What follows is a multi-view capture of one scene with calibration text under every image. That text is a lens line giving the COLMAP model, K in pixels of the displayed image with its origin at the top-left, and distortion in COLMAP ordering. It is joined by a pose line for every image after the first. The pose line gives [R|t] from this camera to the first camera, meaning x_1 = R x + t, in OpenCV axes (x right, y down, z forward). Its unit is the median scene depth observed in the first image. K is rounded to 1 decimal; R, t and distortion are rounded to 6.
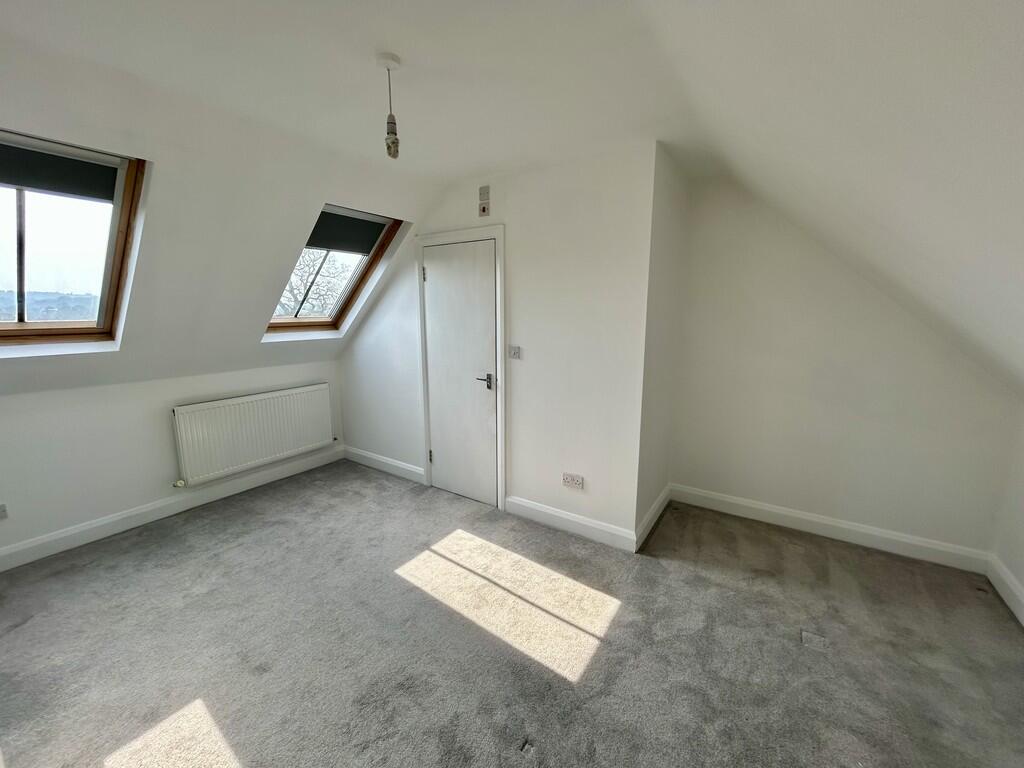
lens RADIAL K [[416.7, 0, 513.1], [0, 416.7, 380.5], [0, 0, 1]] dist [0.001284, -0.000876]
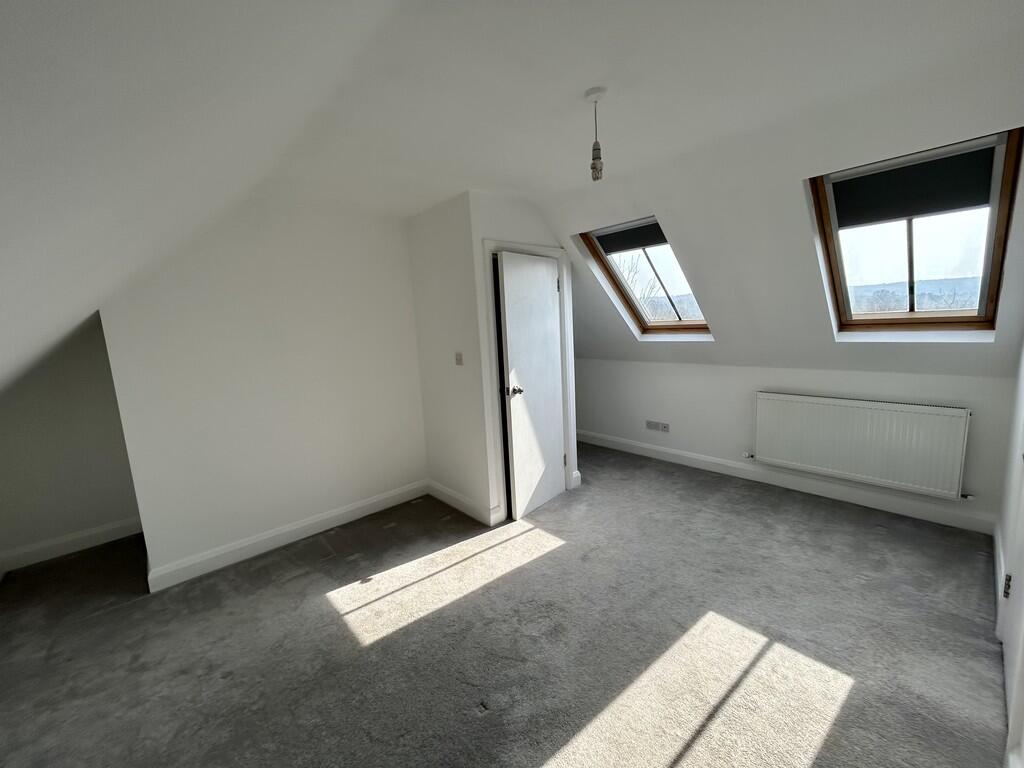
lens RADIAL K [[416.7, 0, 514.5], [0, 416.7, 386.5], [0, 0, 1]] dist [0.001284, -0.000876]
pose [[-0.252470, 0.163003, -0.953776, 0.433901], [-0.110760, 0.974361, 0.195840, -0.095360], [0.961244, 0.155084, -0.227943, 0.551789]]
